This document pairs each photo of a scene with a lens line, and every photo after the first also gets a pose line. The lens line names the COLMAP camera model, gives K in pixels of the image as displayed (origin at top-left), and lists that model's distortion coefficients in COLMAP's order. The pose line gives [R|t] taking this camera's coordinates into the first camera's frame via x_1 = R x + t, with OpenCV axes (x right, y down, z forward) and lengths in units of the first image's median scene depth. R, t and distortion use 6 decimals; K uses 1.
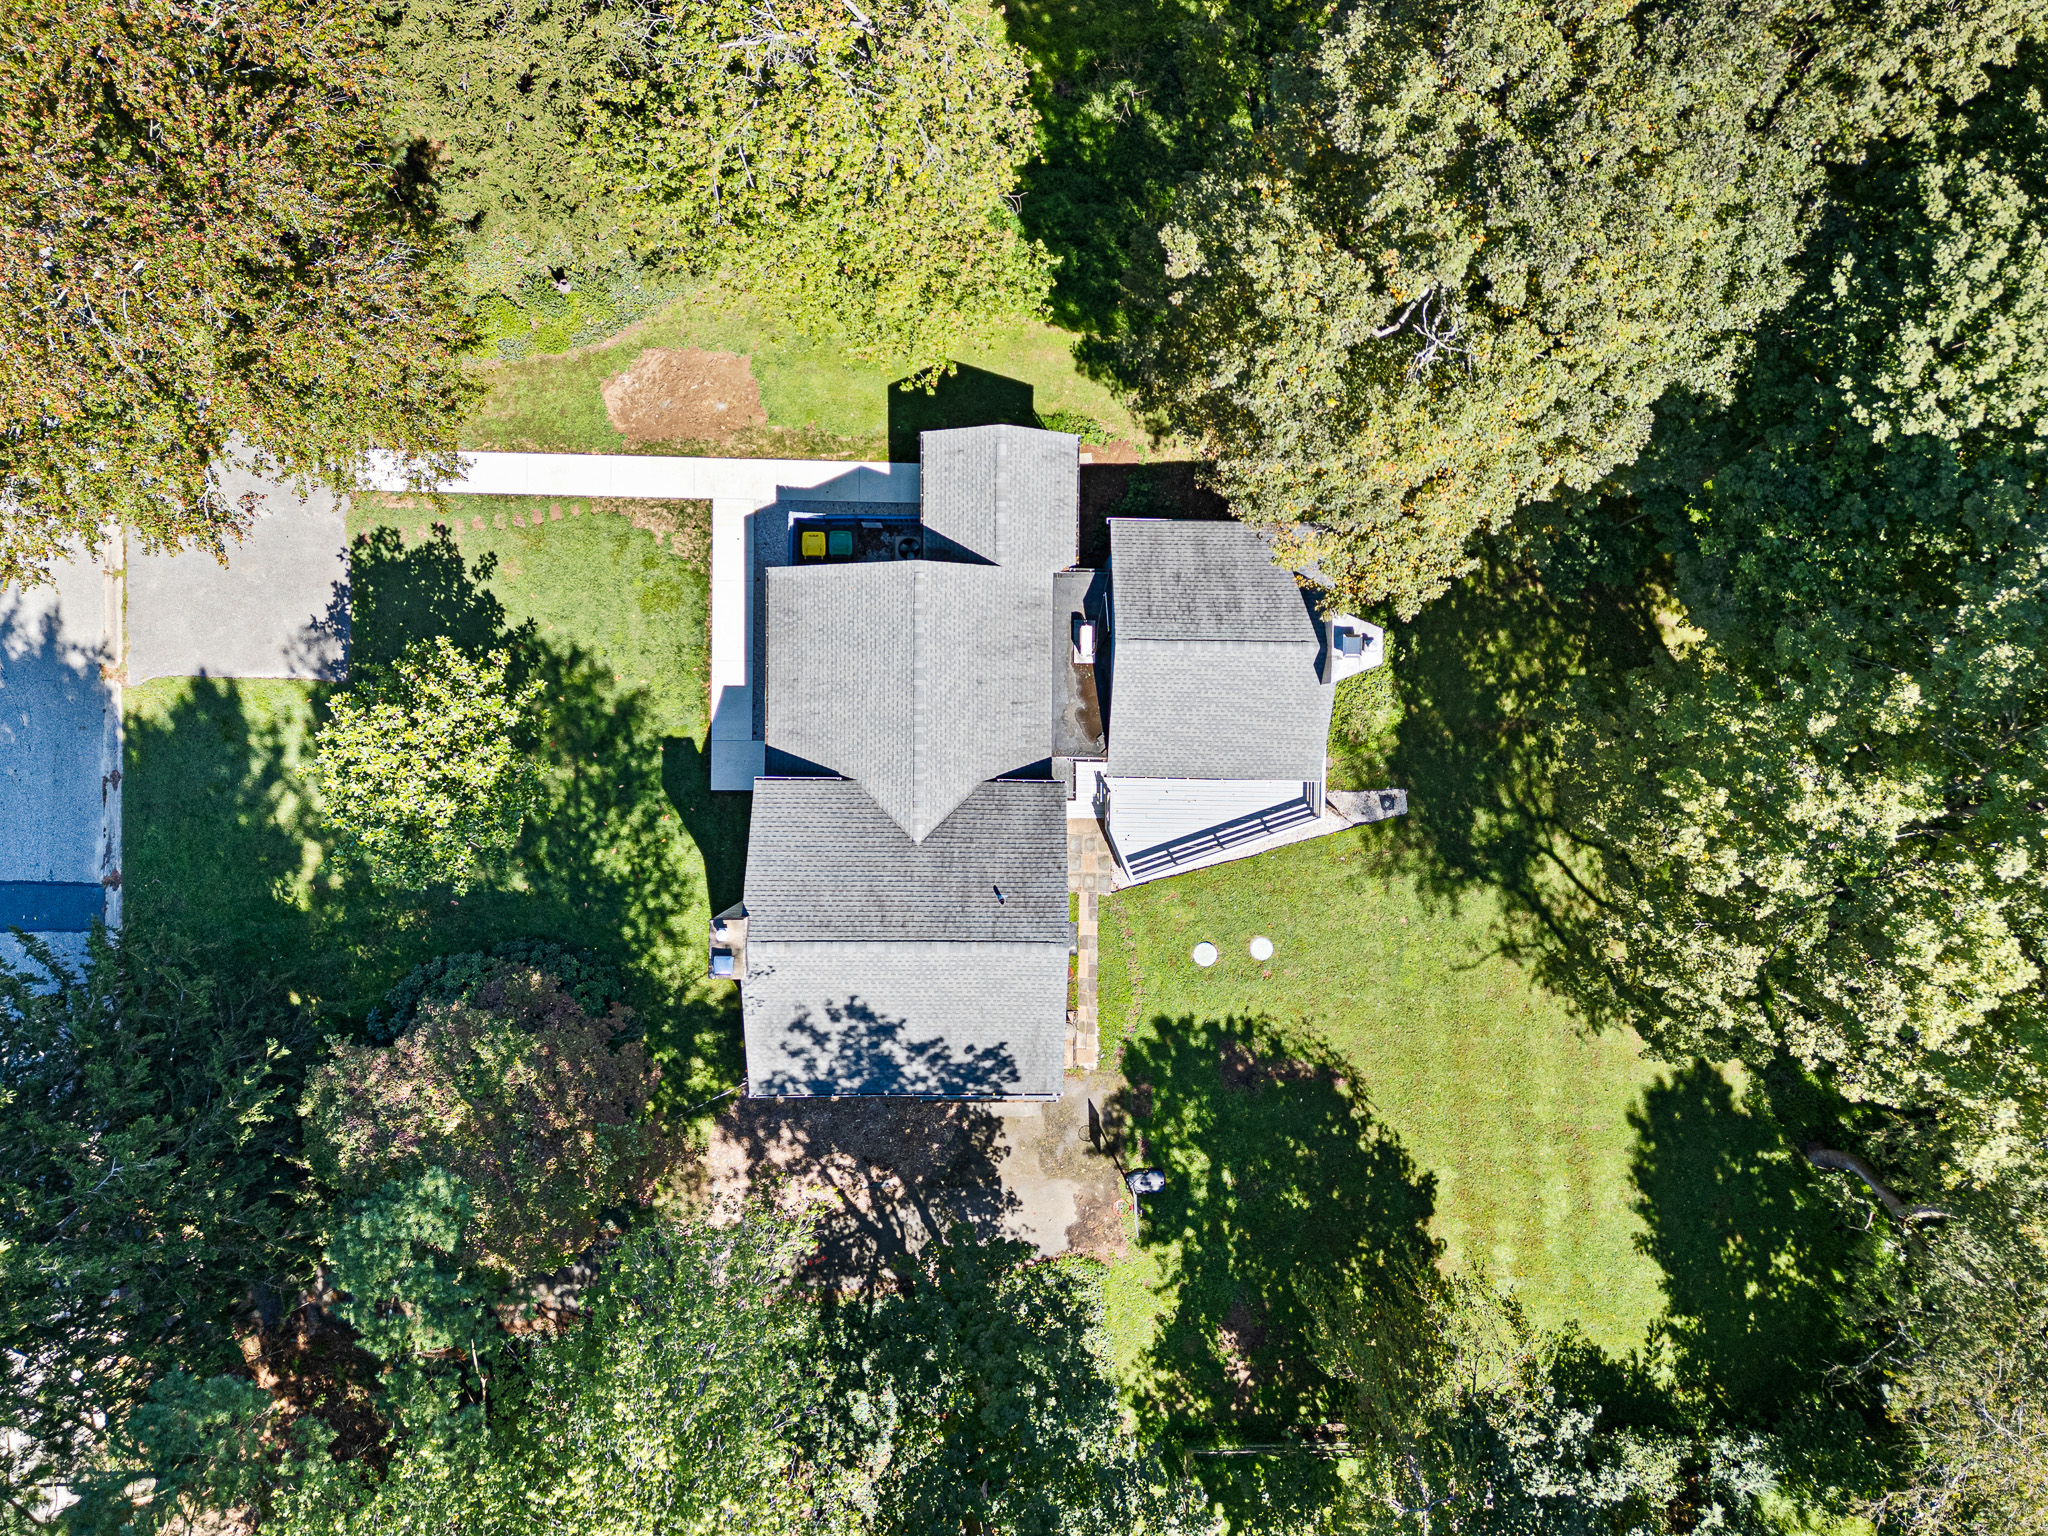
lens RADIAL K [[1440.4, 0, 1025.8], [0, 1440.4, 763.0], [0, 0, 1]] dist [0.068596, -0.065896]
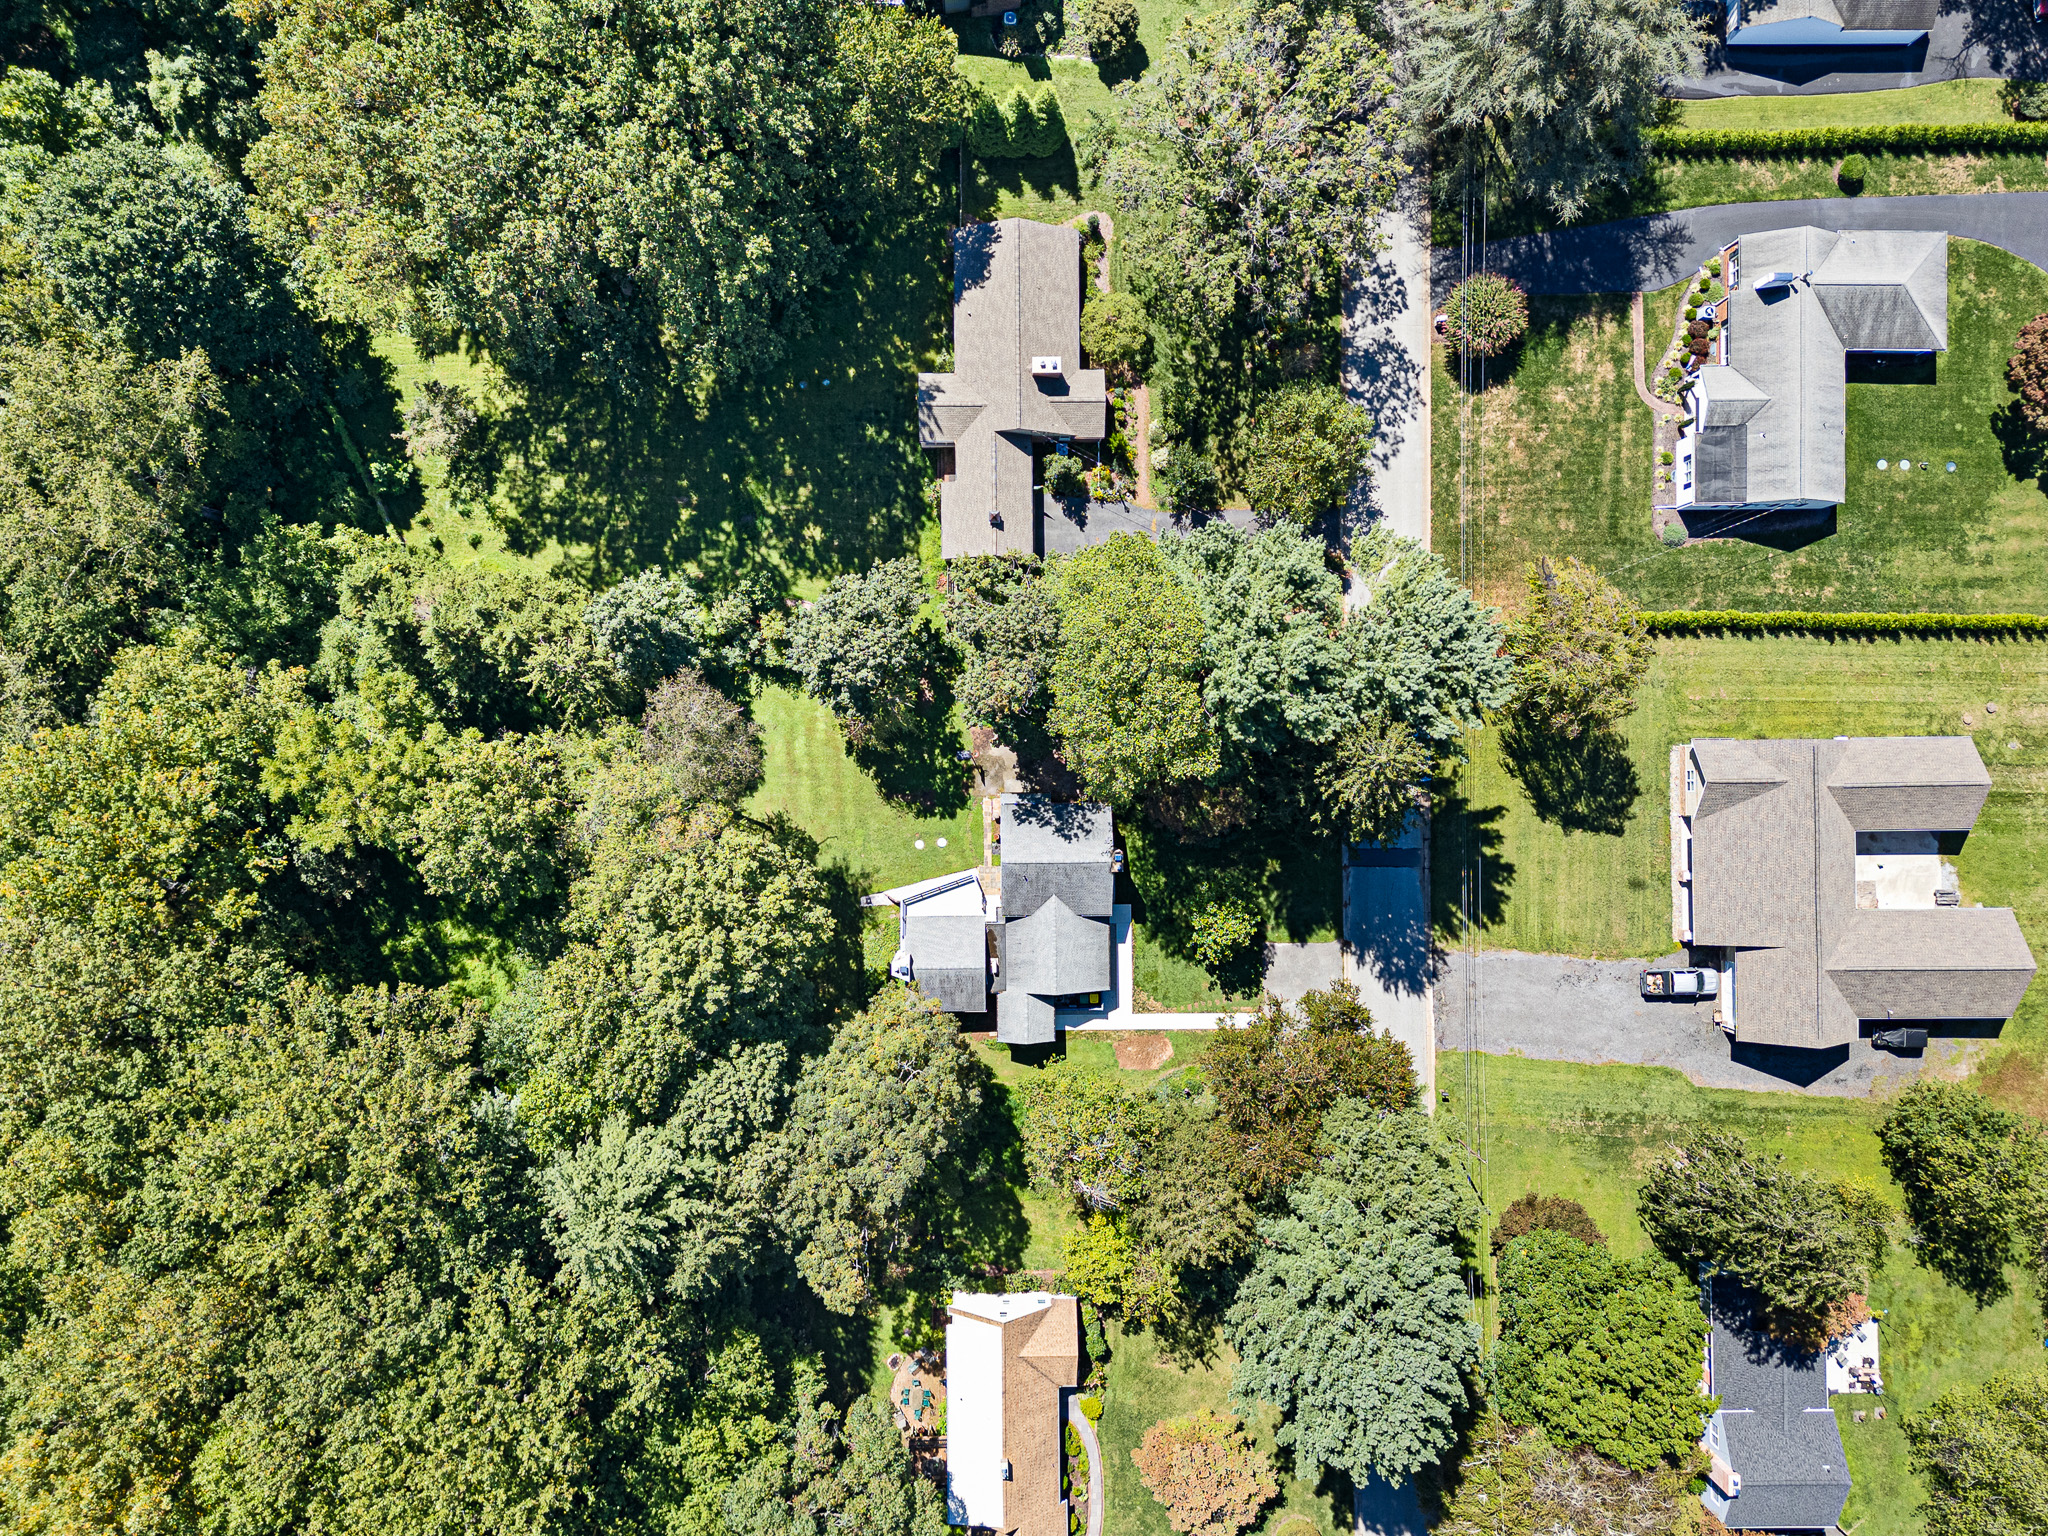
lens RADIAL K [[1440.4, 0, 1025.8], [0, 1440.4, 763.0], [0, 0, 1]] dist [0.068596, -0.065896]
pose [[-0.996957, 0.022128, -0.074742, 0.176006], [-0.022758, -0.999712, 0.007592, 0.279352], [-0.074552, 0.009270, 0.997174, -1.737550]]
